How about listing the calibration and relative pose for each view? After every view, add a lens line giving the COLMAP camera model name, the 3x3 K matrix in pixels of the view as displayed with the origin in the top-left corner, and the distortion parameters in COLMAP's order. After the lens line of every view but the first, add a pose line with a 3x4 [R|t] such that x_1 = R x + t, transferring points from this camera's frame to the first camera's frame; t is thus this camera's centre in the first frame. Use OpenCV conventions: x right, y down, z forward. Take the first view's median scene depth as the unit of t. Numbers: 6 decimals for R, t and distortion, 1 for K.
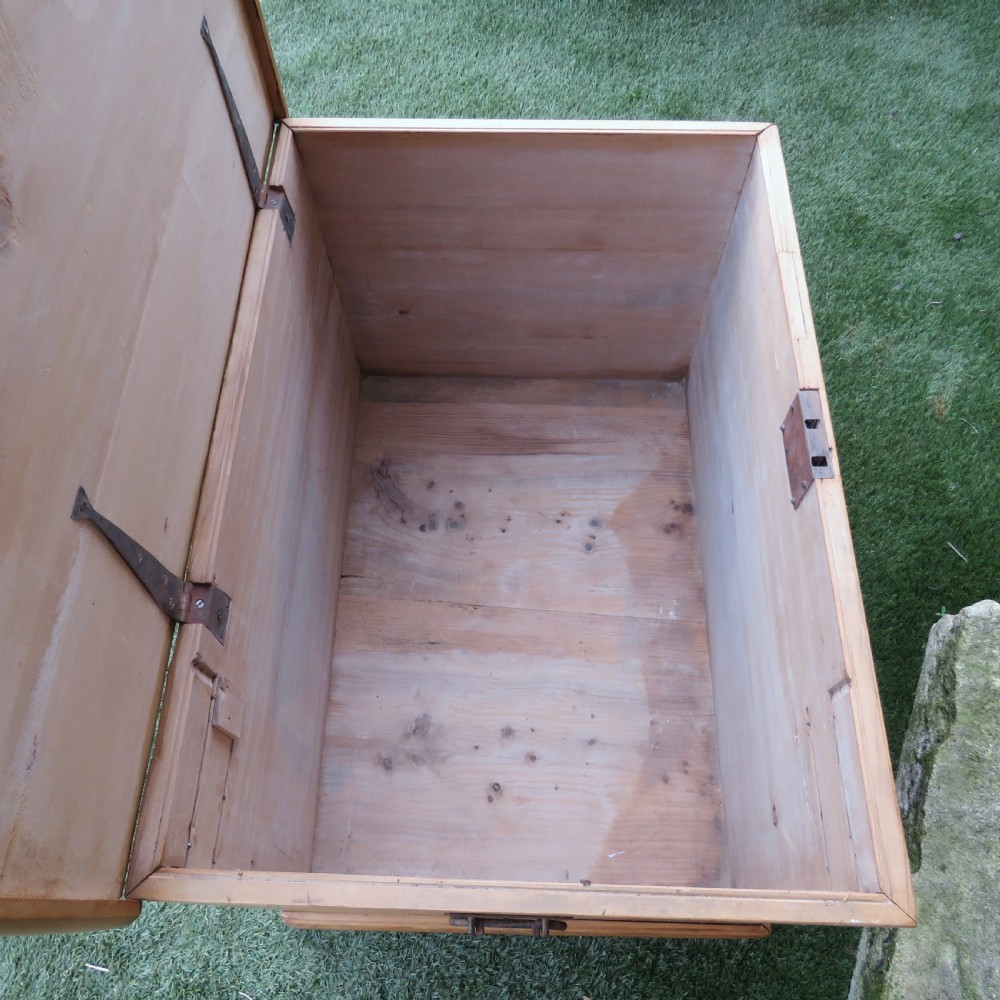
lens RADIAL K [[920.9, 0, 500.0], [0, 920.9, 500.0], [0, 0, 1]] dist [0.004246, -0.012777]
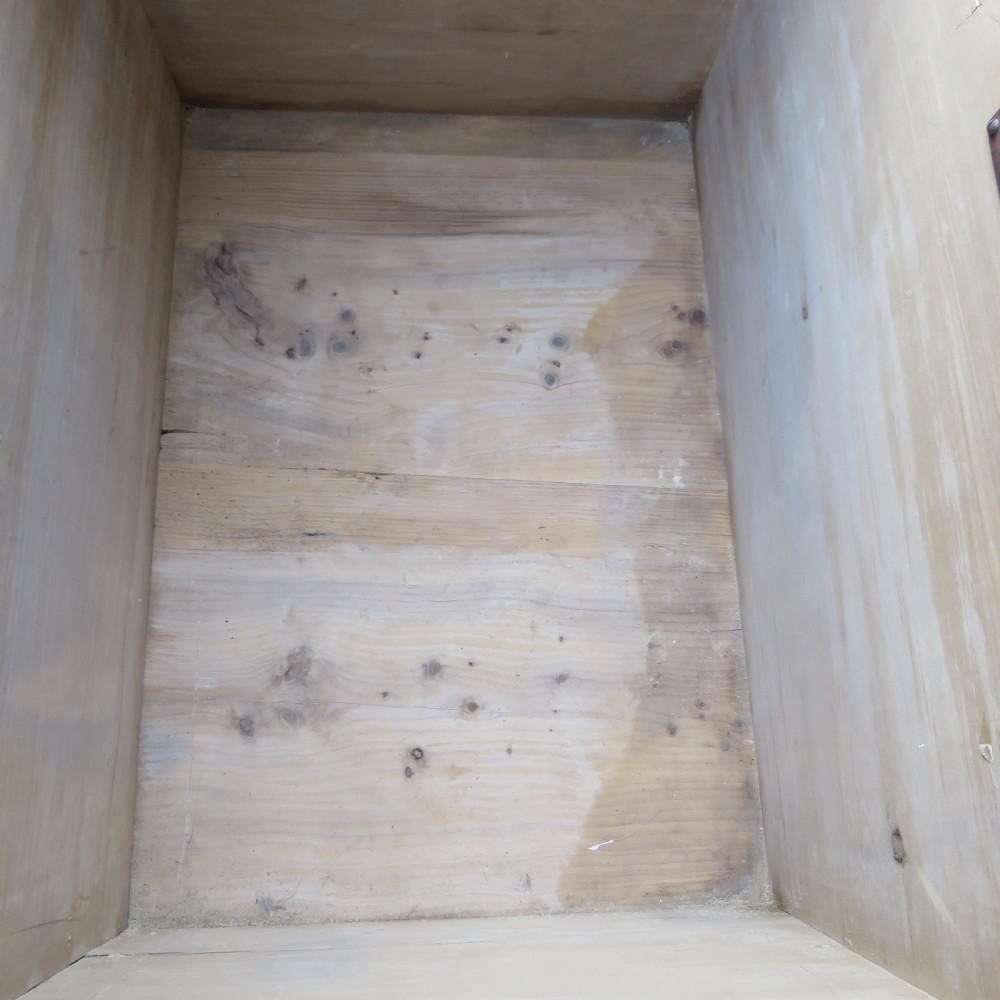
lens RADIAL K [[920.9, 0, 500.0], [0, 920.9, 500.0], [0, 0, 1]] dist [0.004246, -0.012777]
pose [[0.995932, -0.026756, 0.086050, 0.002775], [0.010115, 0.982061, 0.188291, 0.012649], [-0.089544, -0.186655, 0.978336, 0.367231]]
